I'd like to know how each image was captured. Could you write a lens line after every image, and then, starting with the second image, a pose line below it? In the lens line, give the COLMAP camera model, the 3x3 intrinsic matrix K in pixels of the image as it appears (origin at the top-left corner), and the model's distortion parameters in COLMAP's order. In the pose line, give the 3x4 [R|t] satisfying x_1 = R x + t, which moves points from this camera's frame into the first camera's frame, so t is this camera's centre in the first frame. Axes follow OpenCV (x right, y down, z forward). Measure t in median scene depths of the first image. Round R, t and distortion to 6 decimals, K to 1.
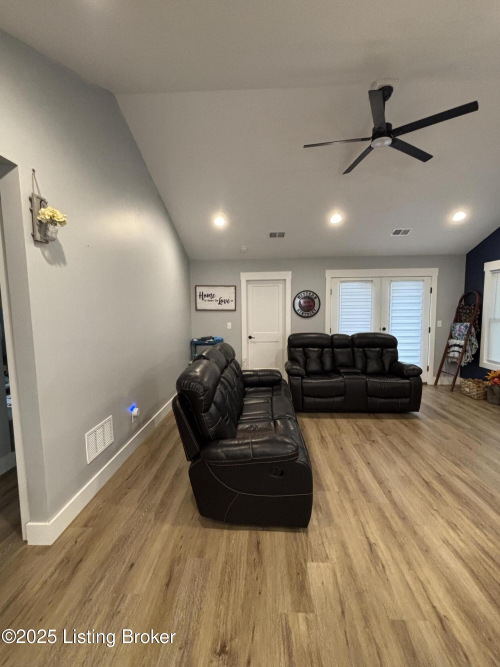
lens RADIAL K [[288.3, 0, 250.0], [0, 288.3, 333.5], [0, 0, 1]] dist [-0.000954, -0.000315]
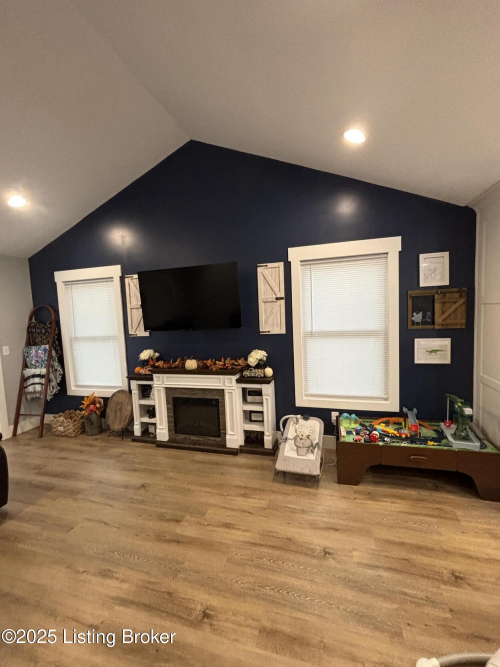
lens RADIAL K [[288.3, 0, 250.0], [0, 288.3, 333.5], [0, 0, 1]] dist [-0.000954, -0.000315]
pose [[0.232900, -0.073448, 0.969723, 0.121441], [0.133461, 0.990123, 0.042939, -0.027983], [-0.963299, 0.119420, 0.240402, 0.267545]]
